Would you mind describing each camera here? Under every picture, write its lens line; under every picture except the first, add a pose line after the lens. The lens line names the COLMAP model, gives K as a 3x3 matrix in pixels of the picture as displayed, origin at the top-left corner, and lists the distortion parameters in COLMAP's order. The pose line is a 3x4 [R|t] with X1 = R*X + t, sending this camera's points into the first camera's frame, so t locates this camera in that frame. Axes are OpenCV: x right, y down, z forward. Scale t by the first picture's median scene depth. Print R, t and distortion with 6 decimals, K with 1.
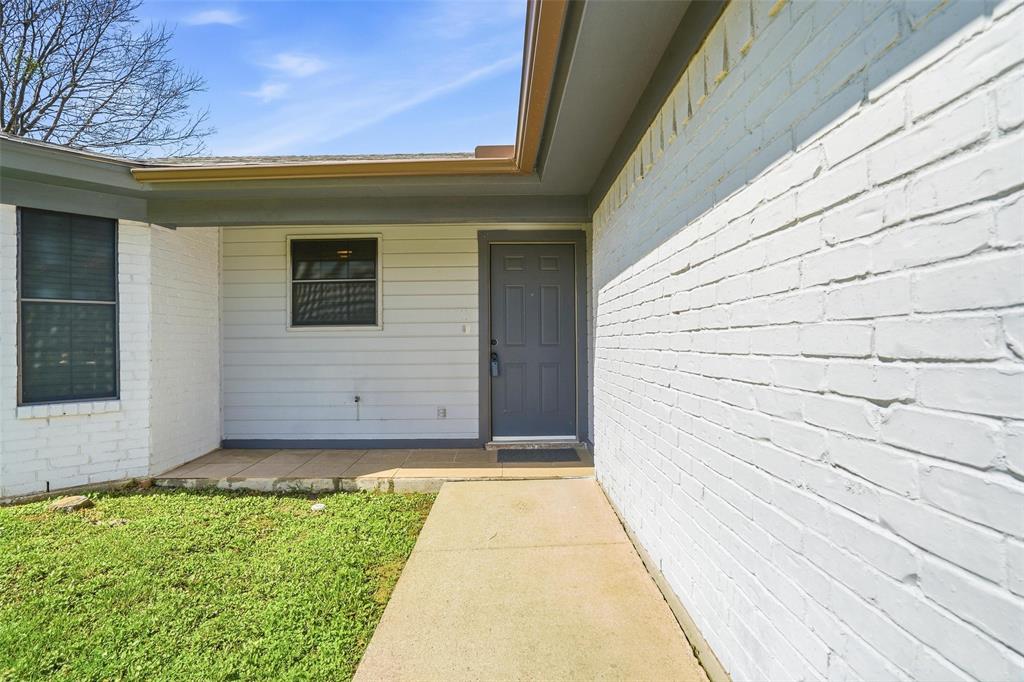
lens RADIAL K [[481.5, 0, 510.6], [0, 481.5, 341.2], [0, 0, 1]] dist [-0.042078, 0.012906]
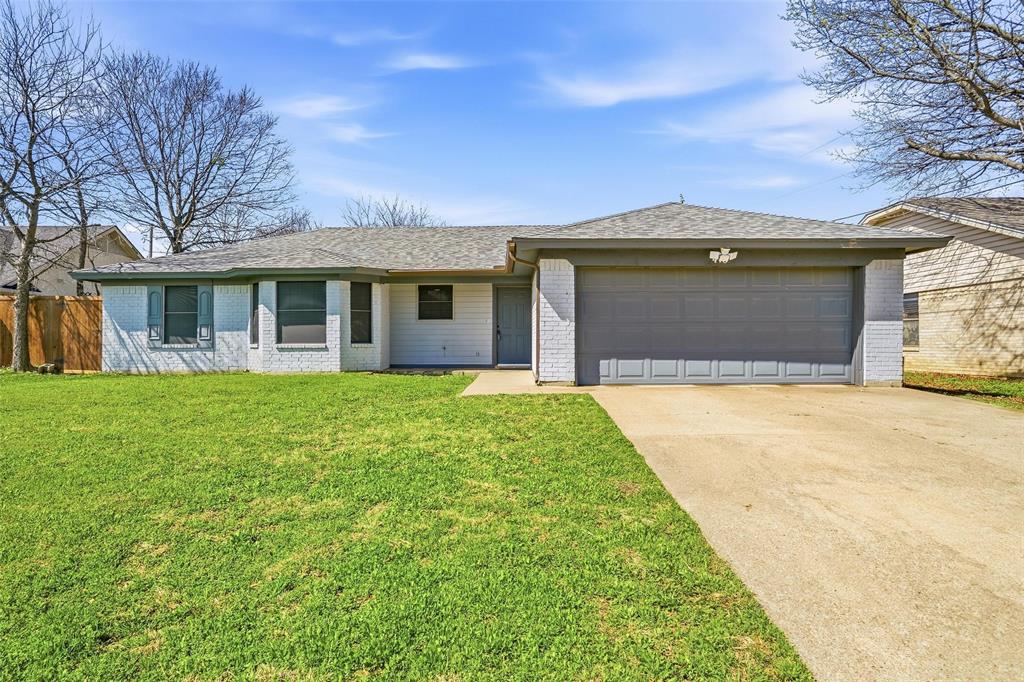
lens RADIAL K [[481.5, 0, 511.8], [0, 481.5, 338.5], [0, 0, 1]] dist [-0.042078, 0.012906]
pose [[0.999962, 0.006304, 0.006027, 0.022675], [-0.006357, 0.999941, 0.008826, 0.045217], [-0.005971, -0.008864, 0.999943, -1.583744]]
